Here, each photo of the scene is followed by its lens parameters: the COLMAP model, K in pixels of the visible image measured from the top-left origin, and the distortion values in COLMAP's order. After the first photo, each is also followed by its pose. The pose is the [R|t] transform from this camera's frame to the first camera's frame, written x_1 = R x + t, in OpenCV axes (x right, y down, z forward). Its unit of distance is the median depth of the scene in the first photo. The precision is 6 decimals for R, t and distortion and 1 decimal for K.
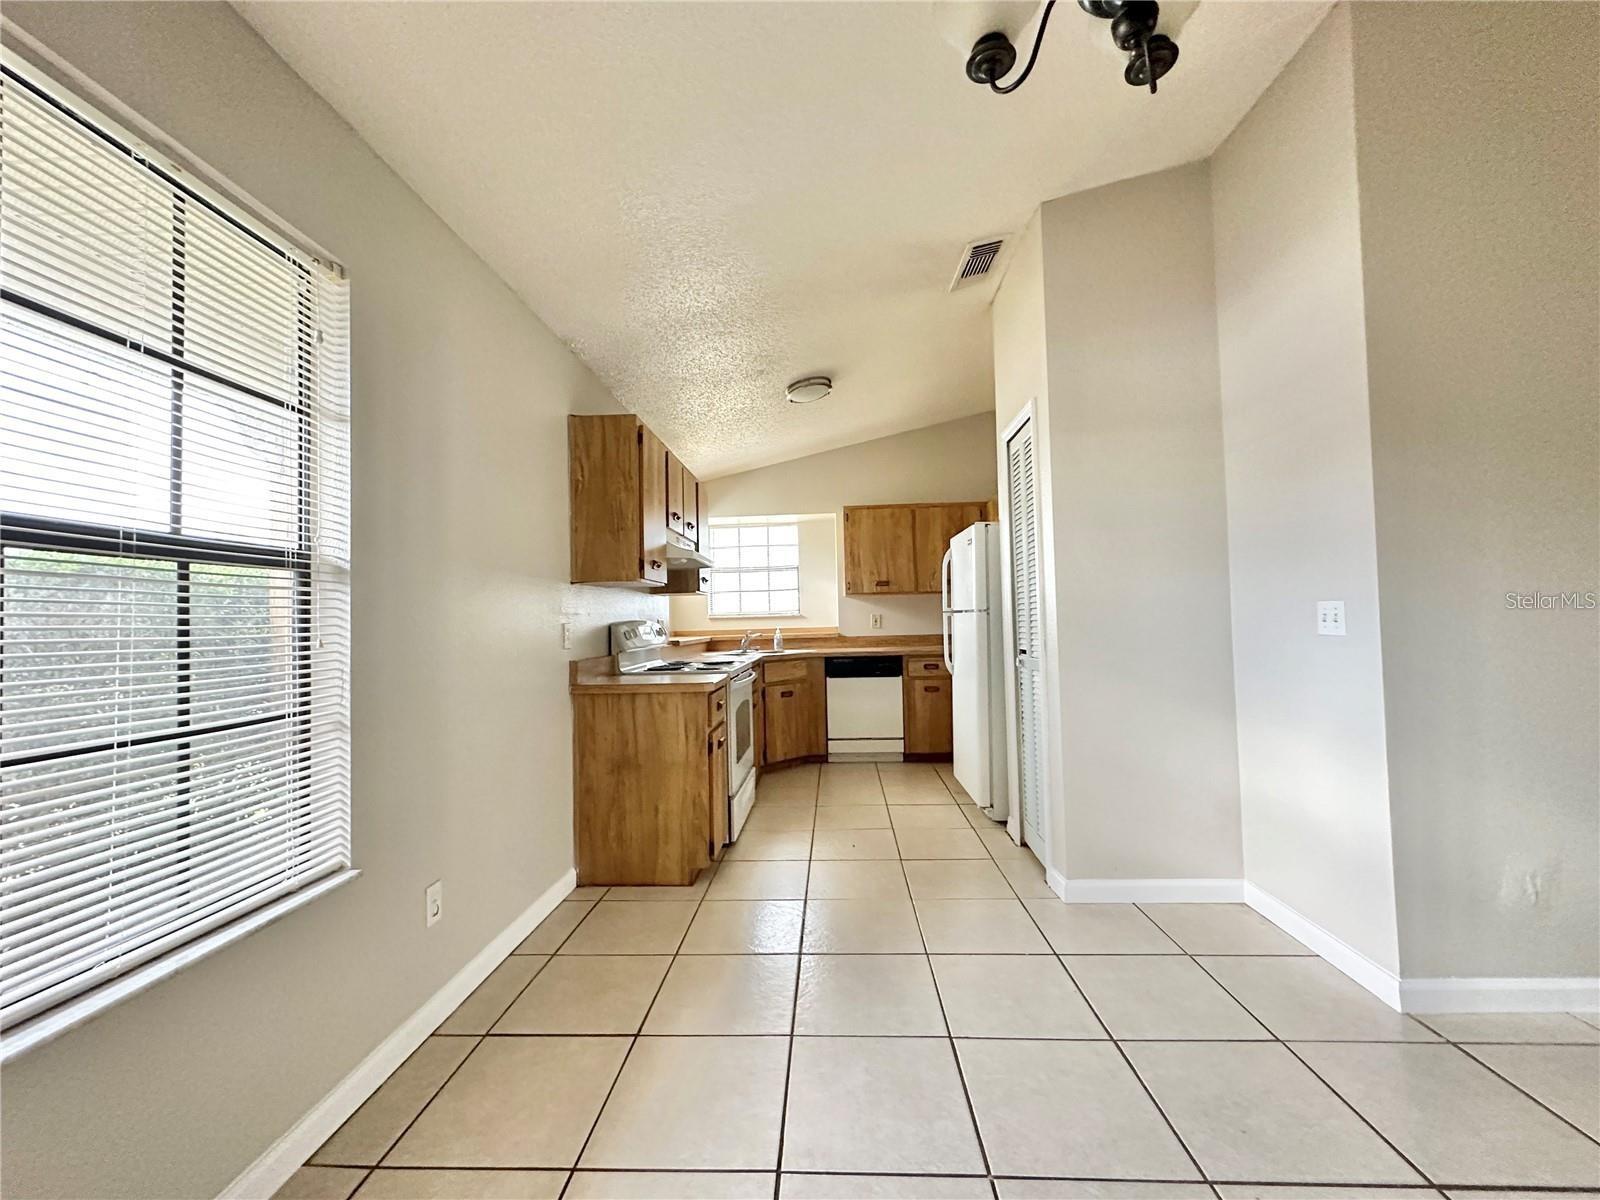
lens RADIAL K [[635.4, 0, 803.4], [0, 635.4, 602.0], [0, 0, 1]] dist [-0.002159, -0.000094]
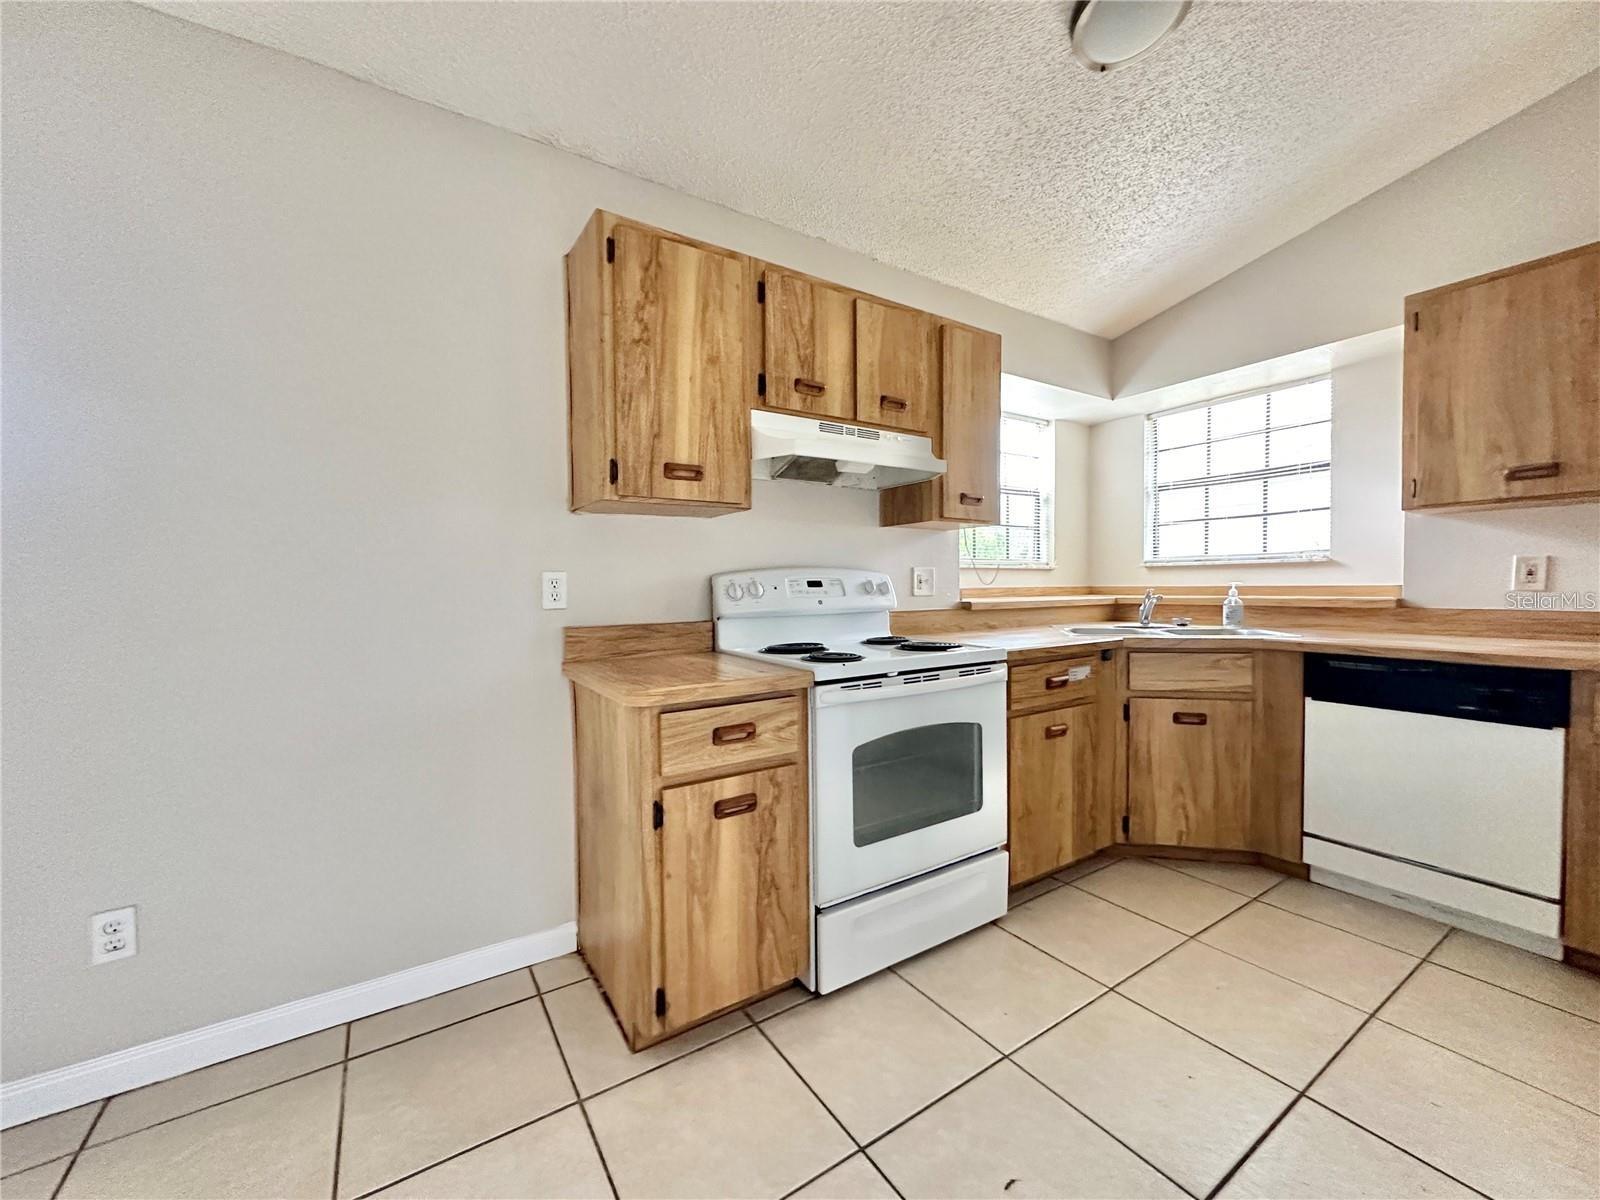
lens RADIAL K [[635.4, 0, 803.4], [0, 635.4, 602.0], [0, 0, 1]] dist [-0.002159, -0.000094]
pose [[0.589965, 0.044195, -0.806219, 0.187780], [0.019333, 0.997441, 0.068825, 0.013866], [0.807198, -0.056191, 0.587601, 0.459034]]
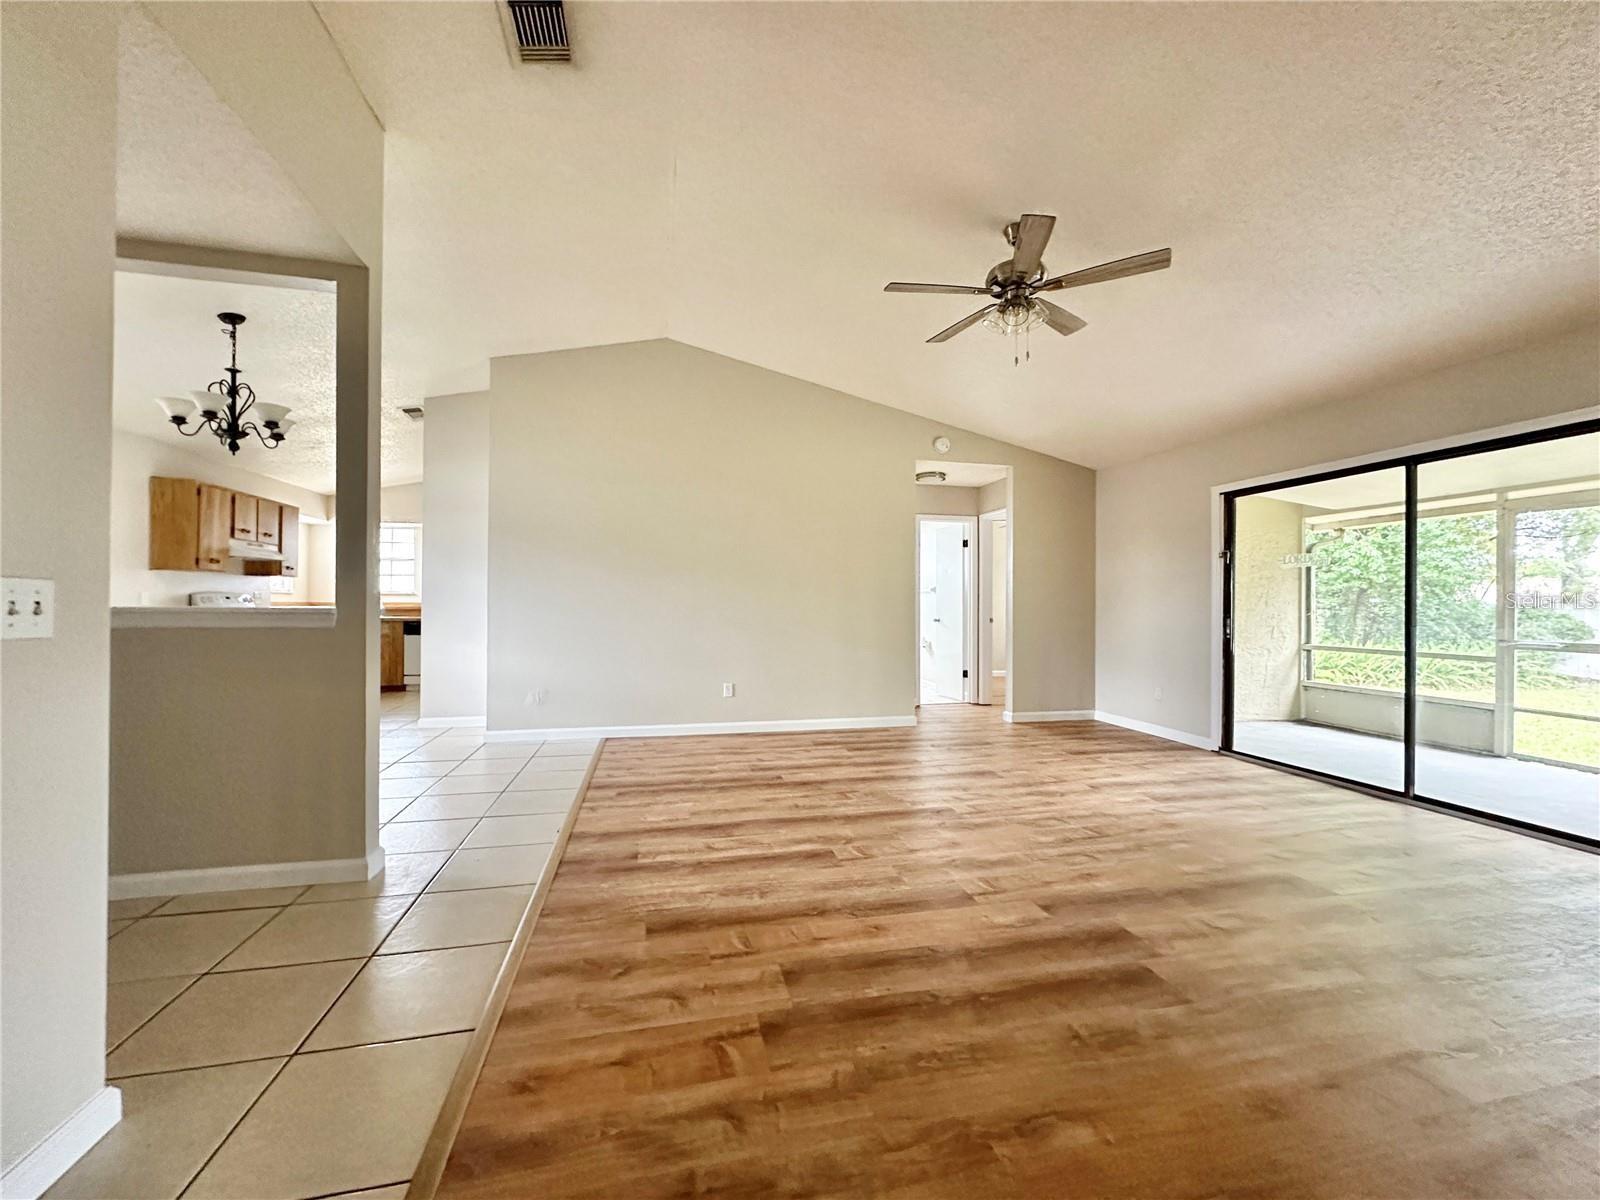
lens RADIAL K [[635.4, 0, 803.4], [0, 635.4, 602.0], [0, 0, 1]] dist [-0.002159, -0.000094]
pose [[0.962277, 0.030973, 0.270303, 0.549480], [-0.037721, 0.999092, 0.019803, -0.025062], [-0.269444, -0.029252, 0.962572, -0.728274]]
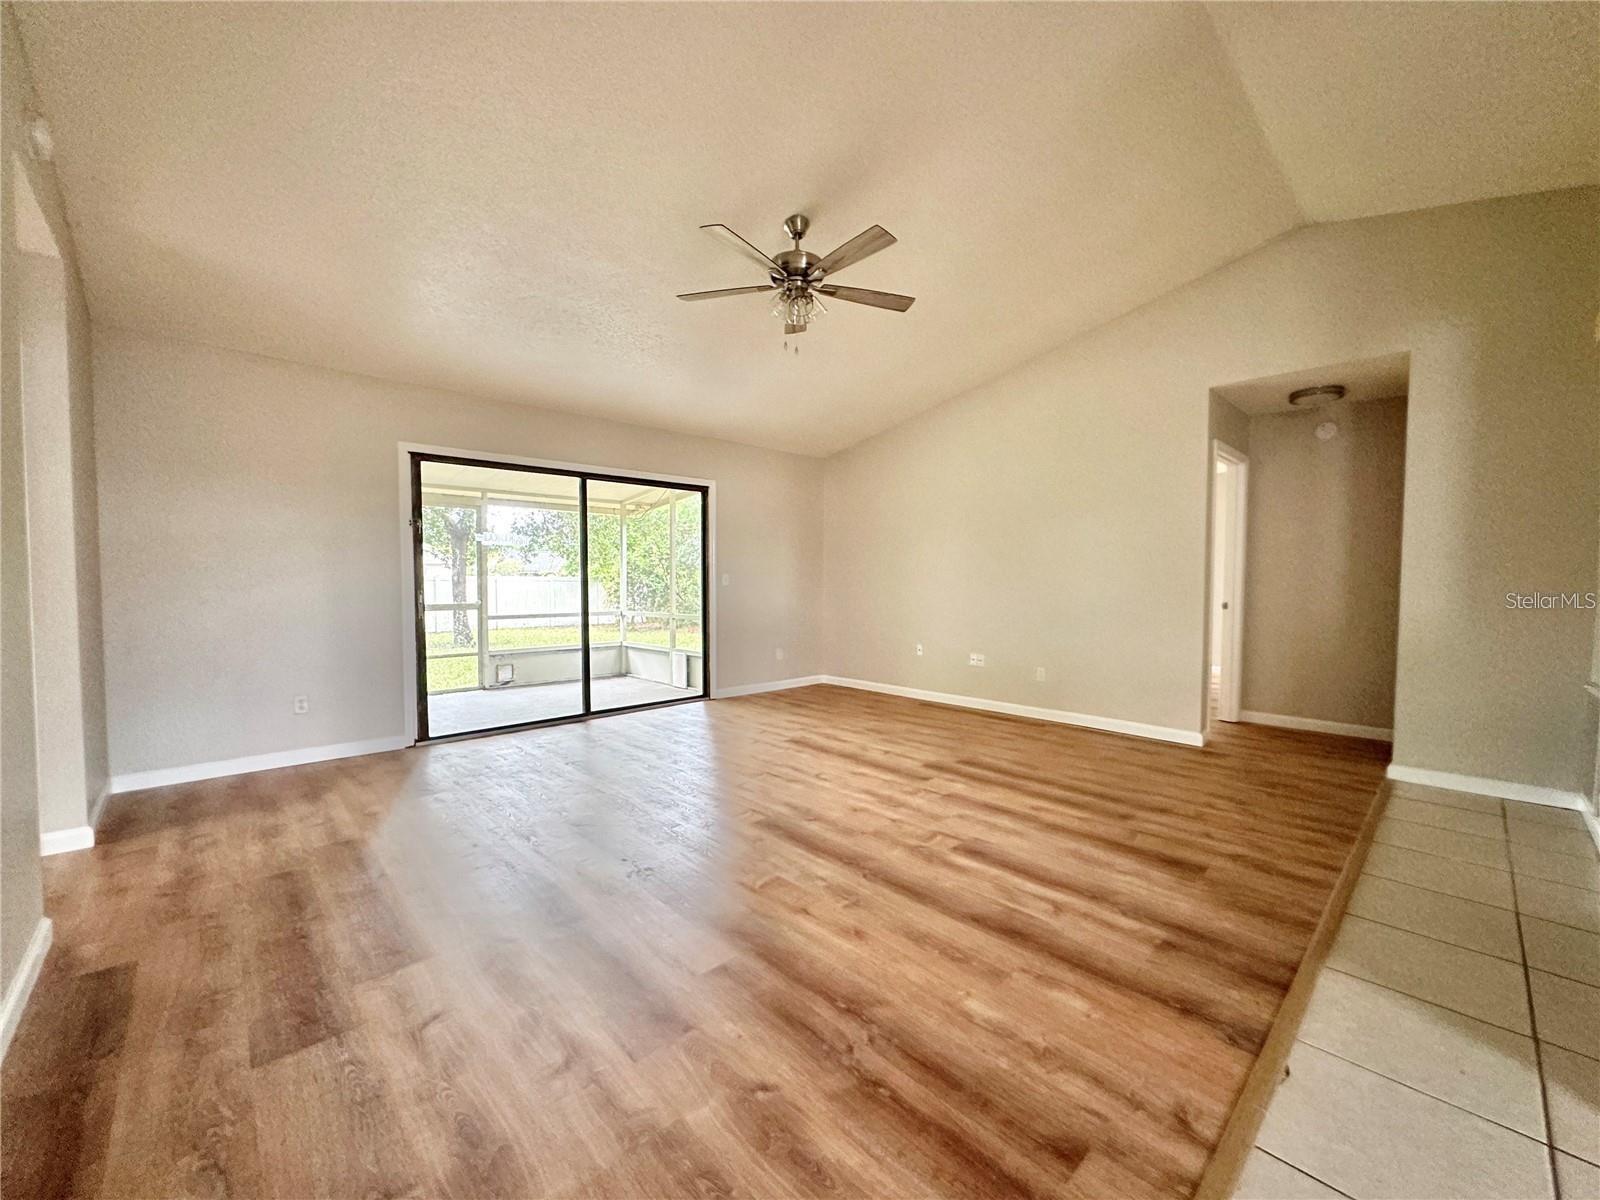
lens RADIAL K [[635.4, 0, 803.4], [0, 635.4, 602.0], [0, 0, 1]] dist [-0.002159, -0.000094]
pose [[-0.723312, -0.006806, 0.690488, 0.454761], [-0.006023, 0.999976, 0.003546, -0.001999], [-0.690495, -0.001594, -0.723335, 0.288376]]
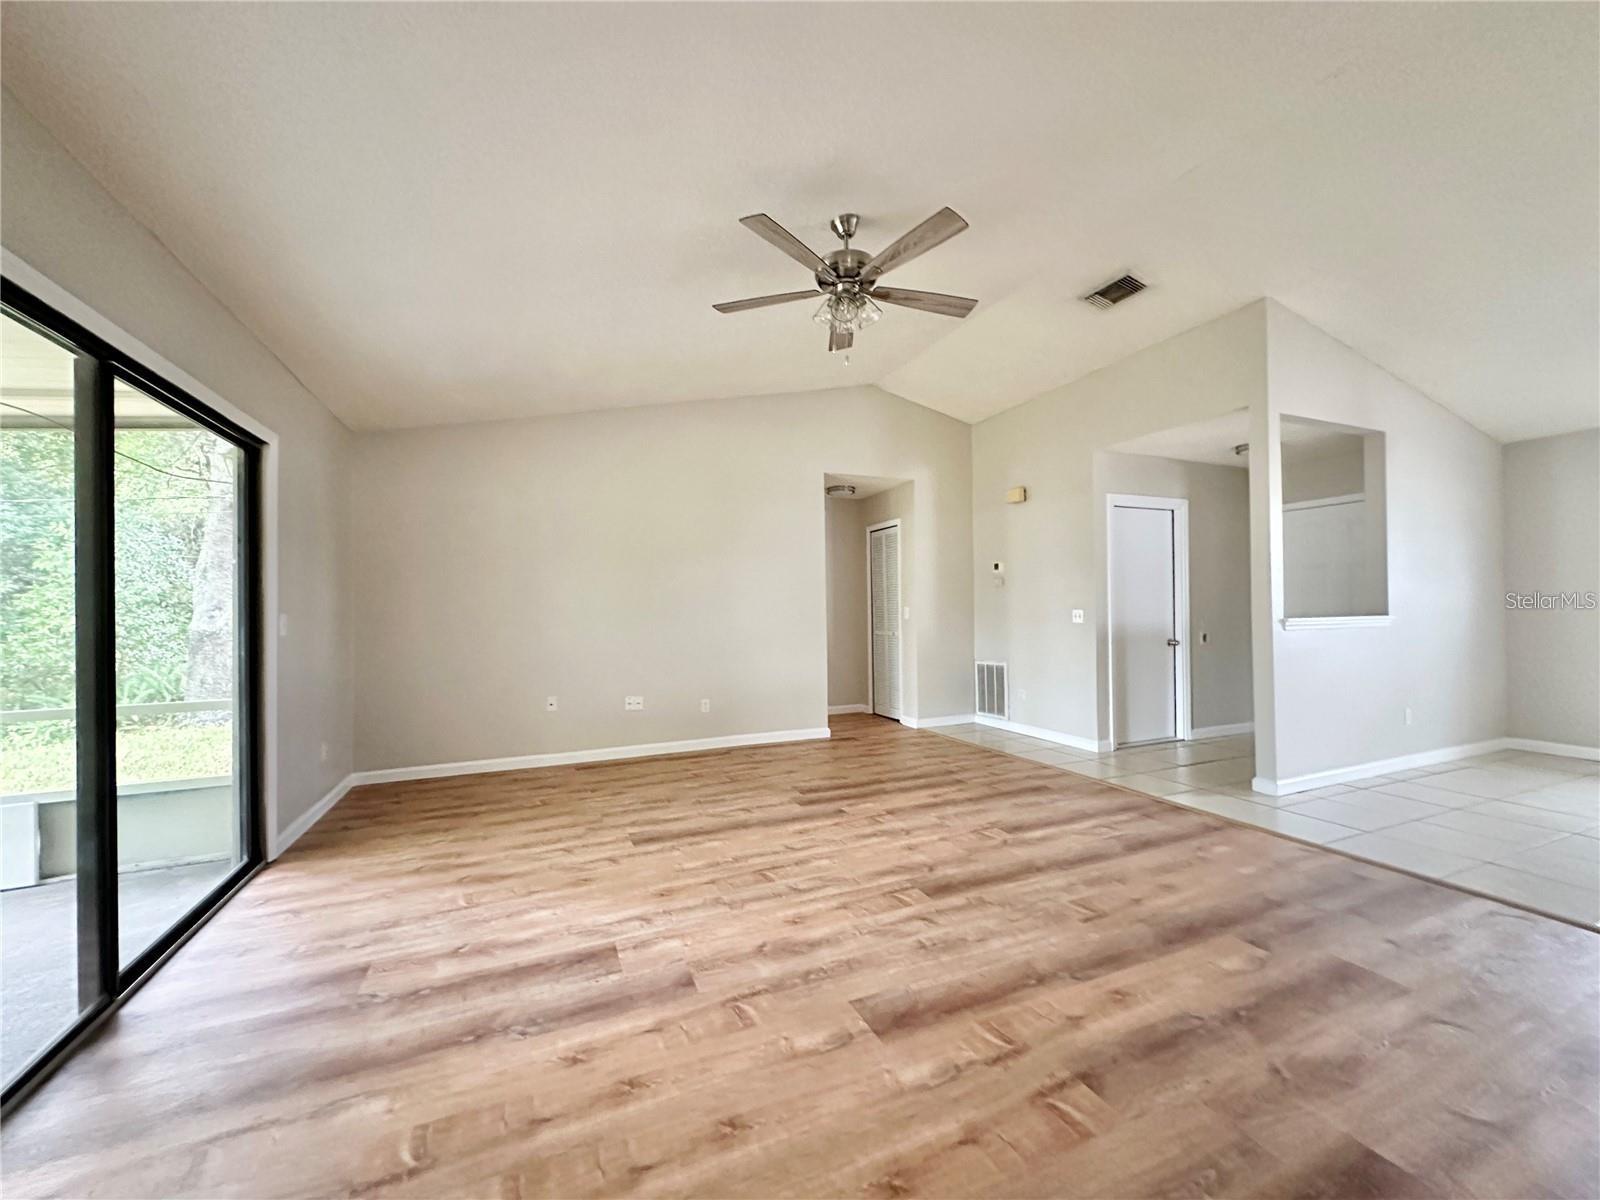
lens RADIAL K [[635.4, 0, 803.4], [0, 635.4, 602.0], [0, 0, 1]] dist [-0.002159, -0.000094]
pose [[-0.896682, 0.028566, -0.441754, 1.210500], [0.044948, 0.998633, -0.026661, -0.021982], [0.440388, -0.043762, -0.896740, 0.316019]]
